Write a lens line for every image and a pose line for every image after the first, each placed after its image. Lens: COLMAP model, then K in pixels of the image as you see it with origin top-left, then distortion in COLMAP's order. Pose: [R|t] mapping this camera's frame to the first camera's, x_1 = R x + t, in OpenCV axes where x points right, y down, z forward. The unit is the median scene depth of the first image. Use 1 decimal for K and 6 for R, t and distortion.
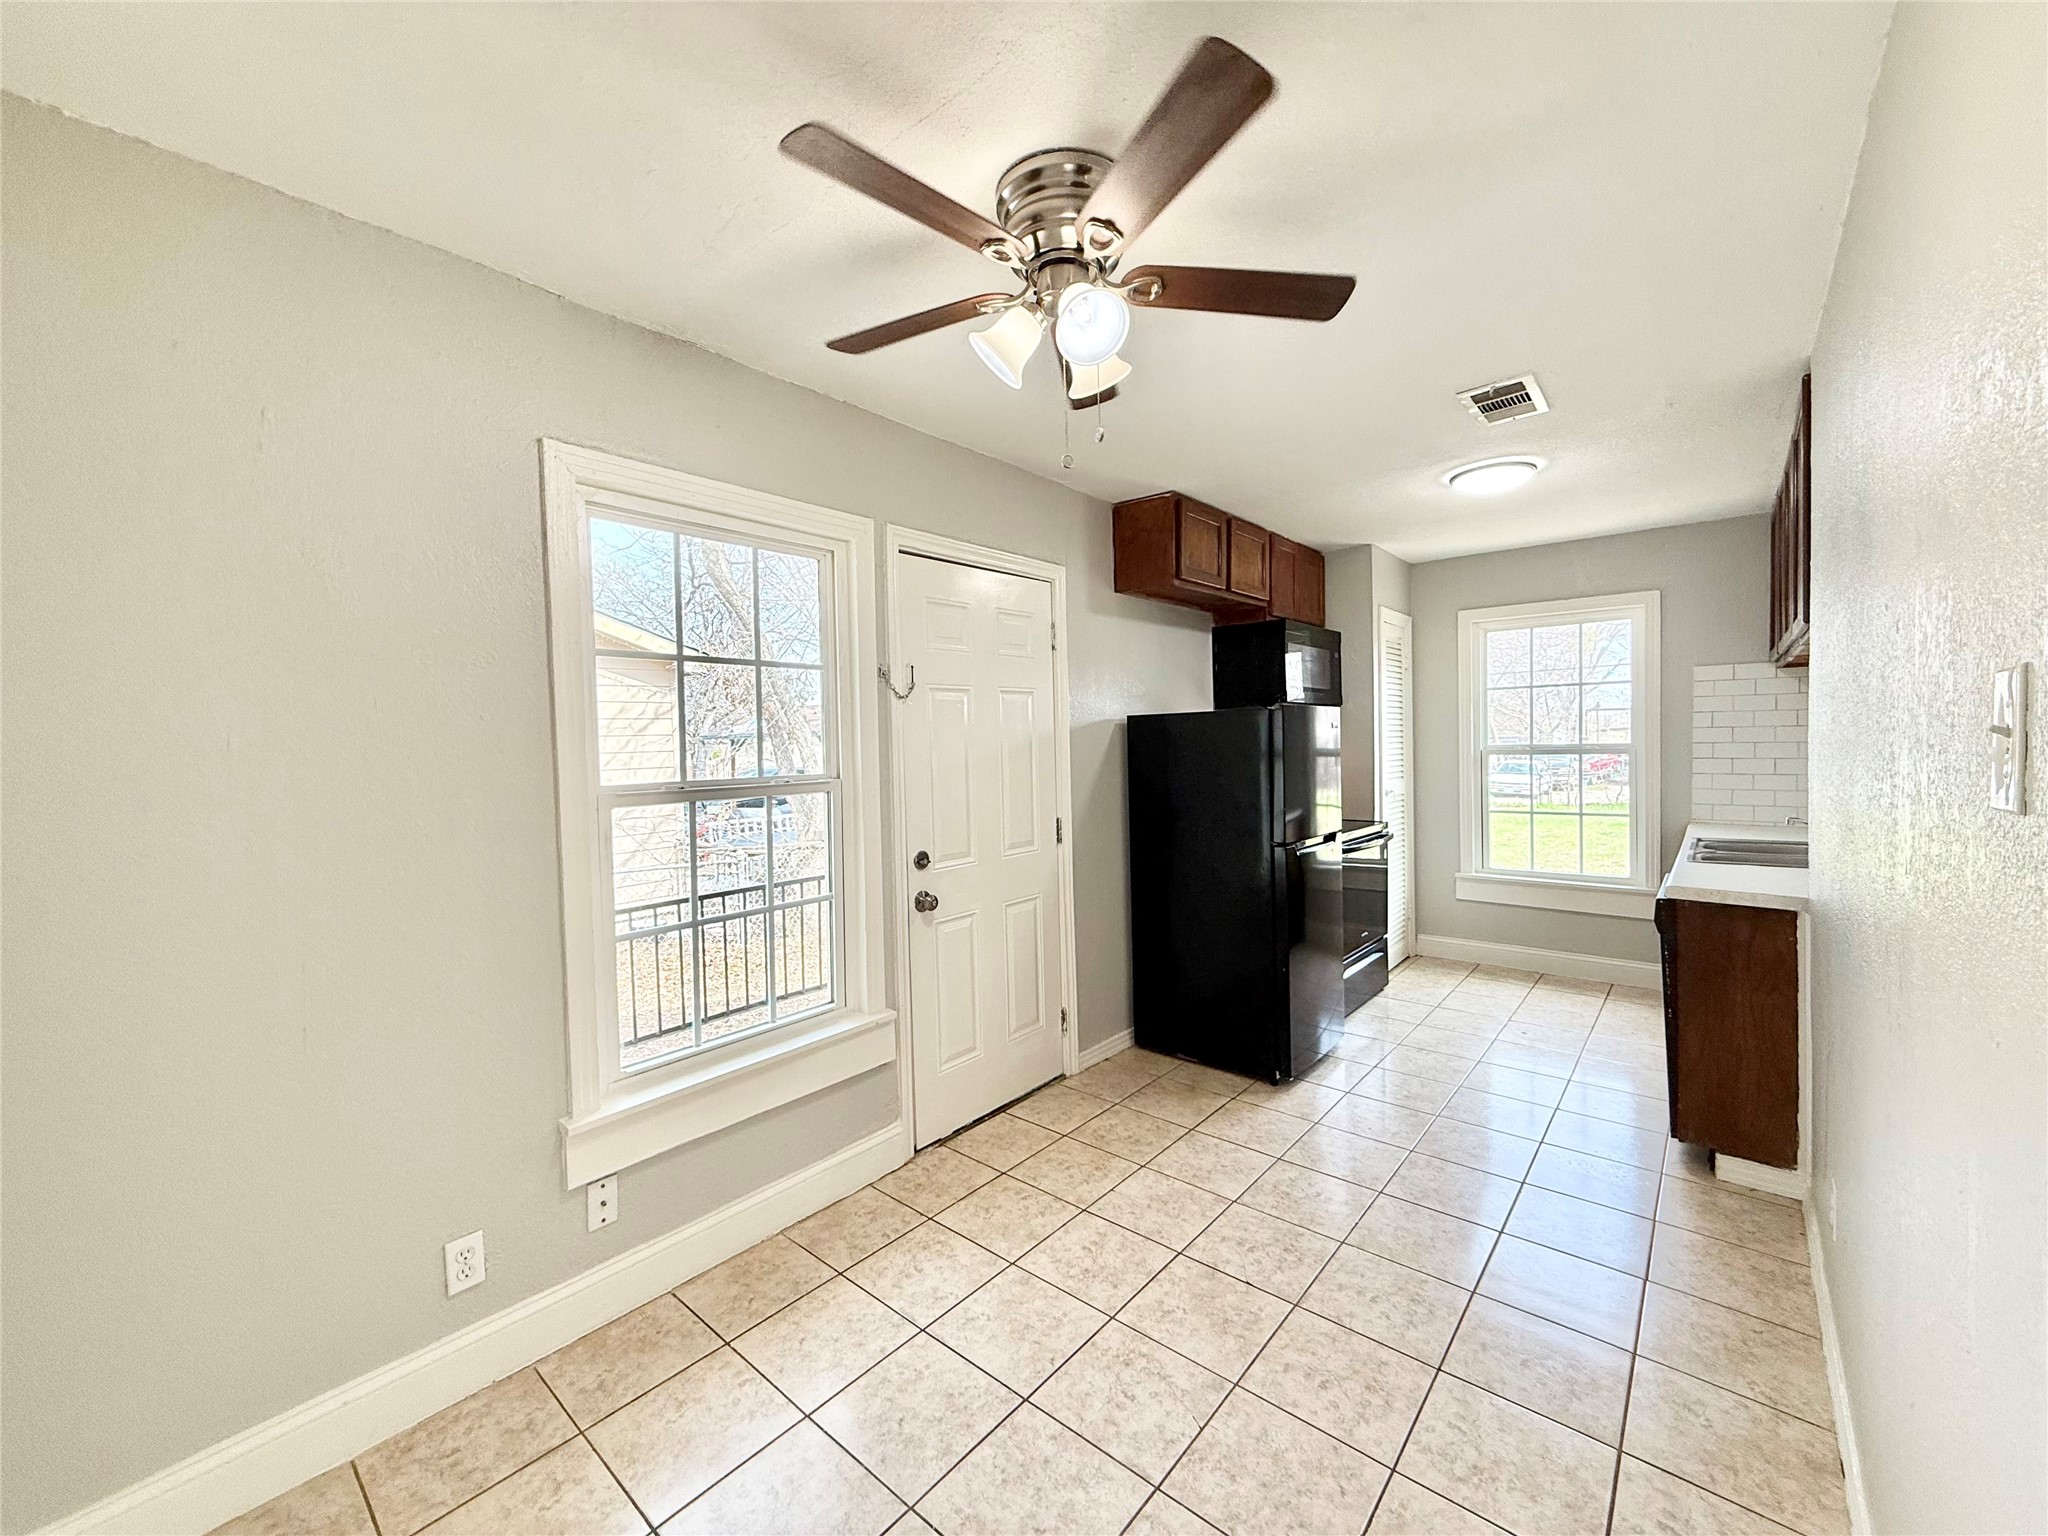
lens RADIAL K [[815.4, 0, 1020.6], [0, 815.4, 766.5], [0, 0, 1]] dist [0.000533, 0.000037]
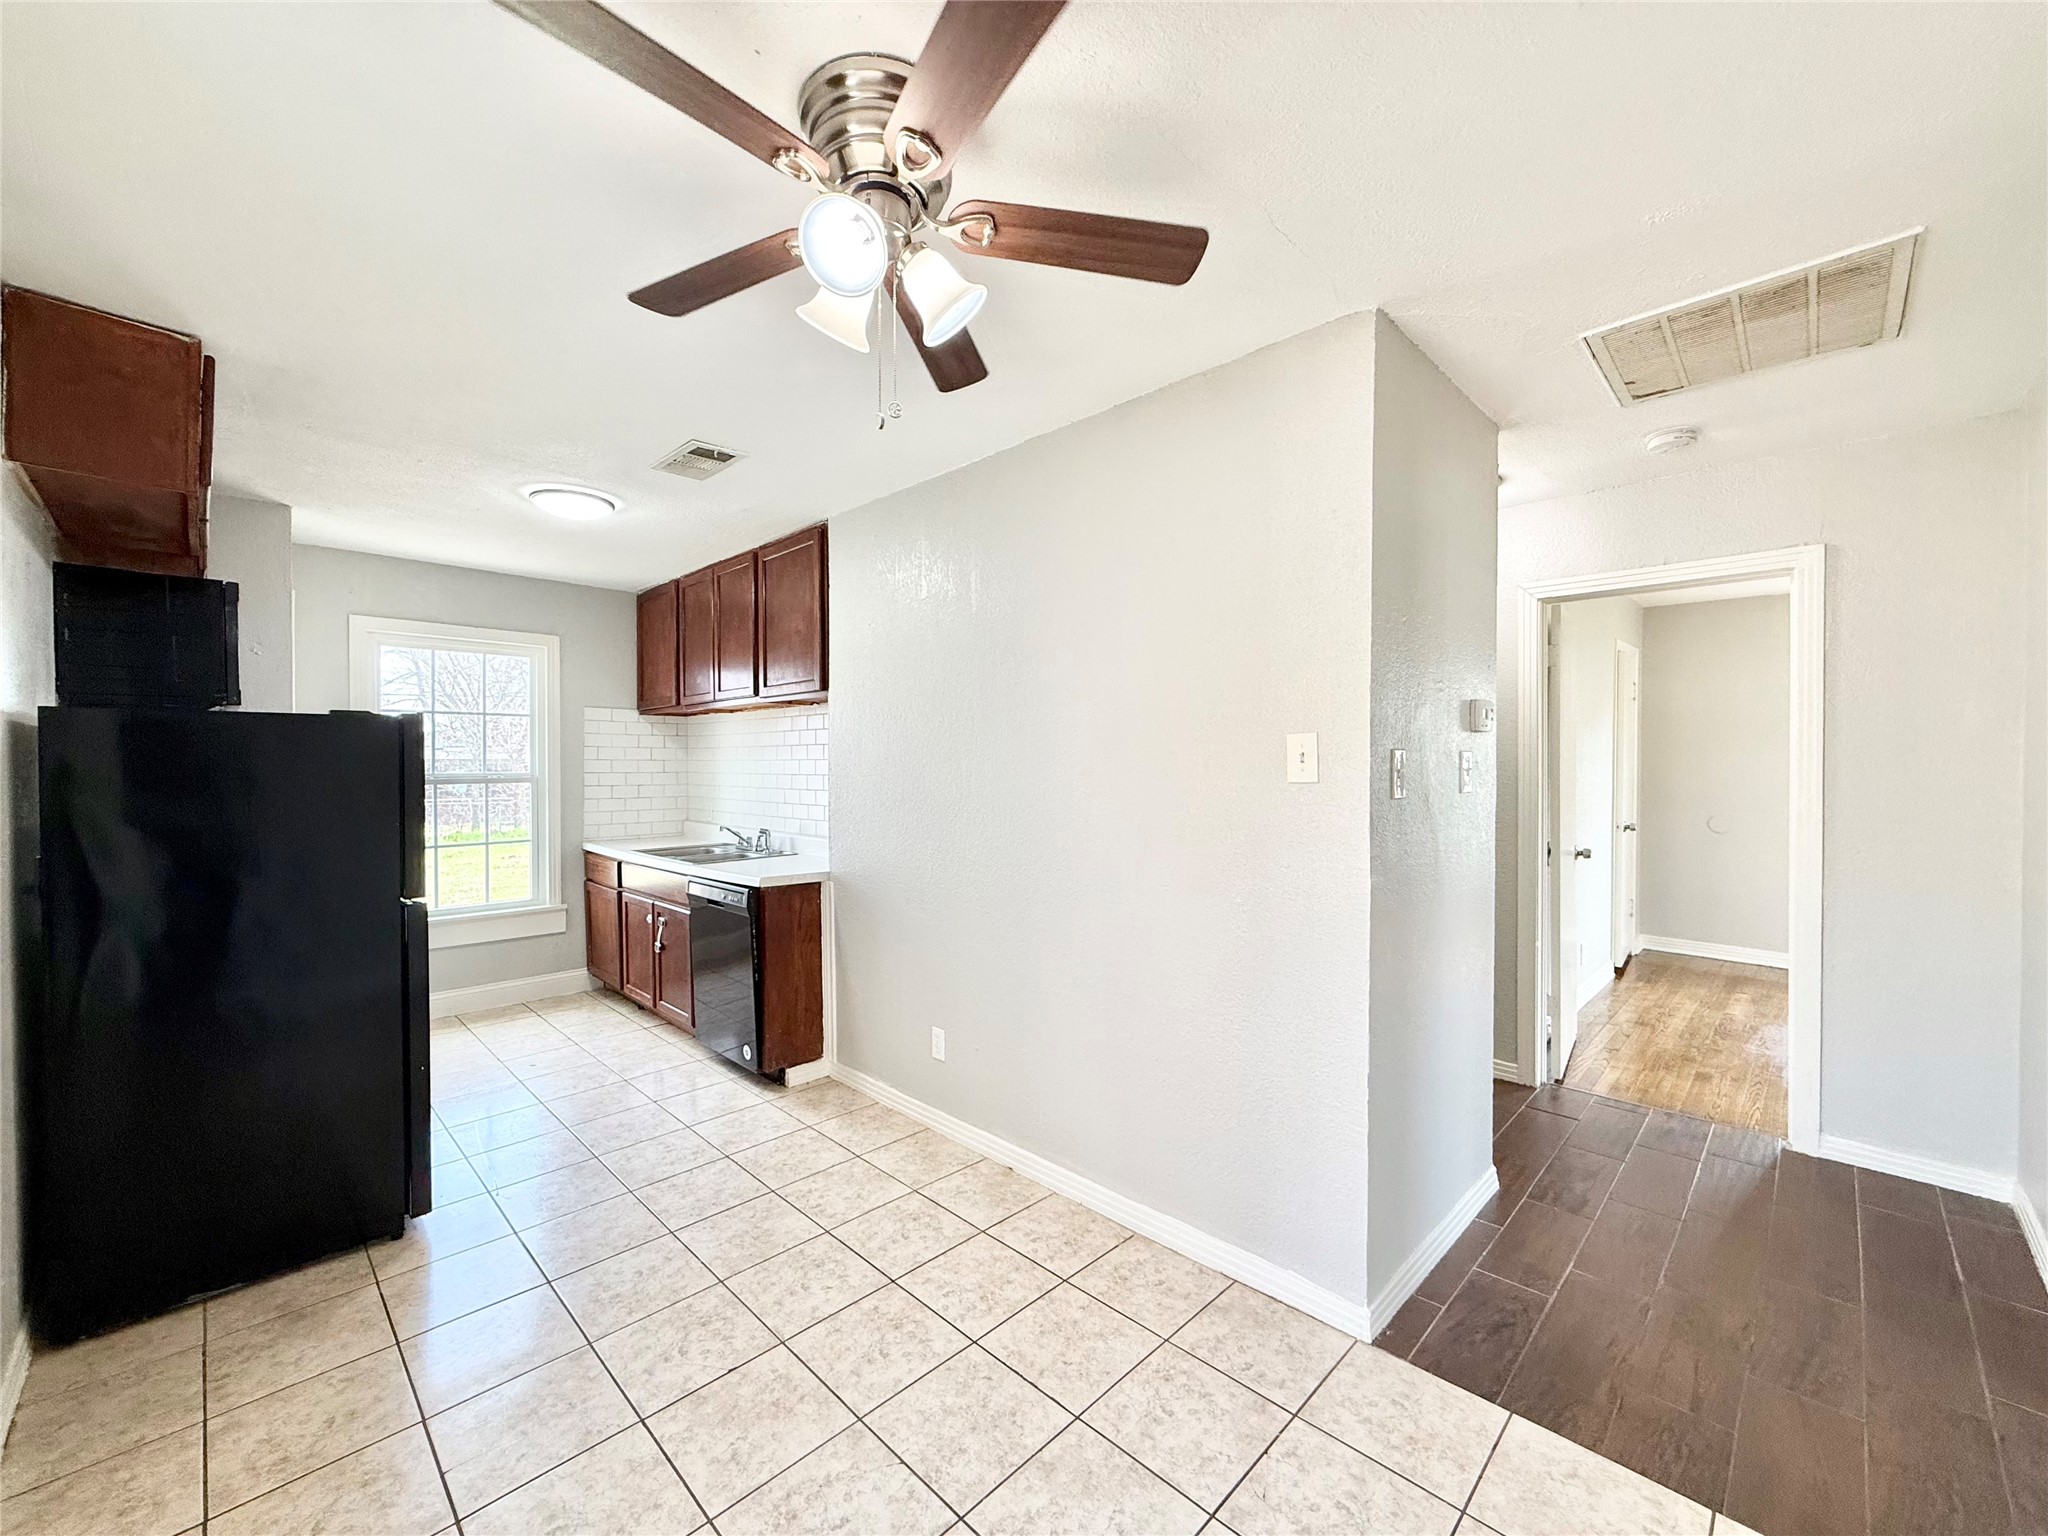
lens RADIAL K [[815.4, 0, 1020.6], [0, 815.4, 766.5], [0, 0, 1]] dist [0.000533, 0.000037]
pose [[0.065053, 0.017715, 0.997725, -0.514763], [0.031001, 0.999324, -0.019765, 0.007929], [-0.997400, 0.032216, 0.064460, 0.531826]]
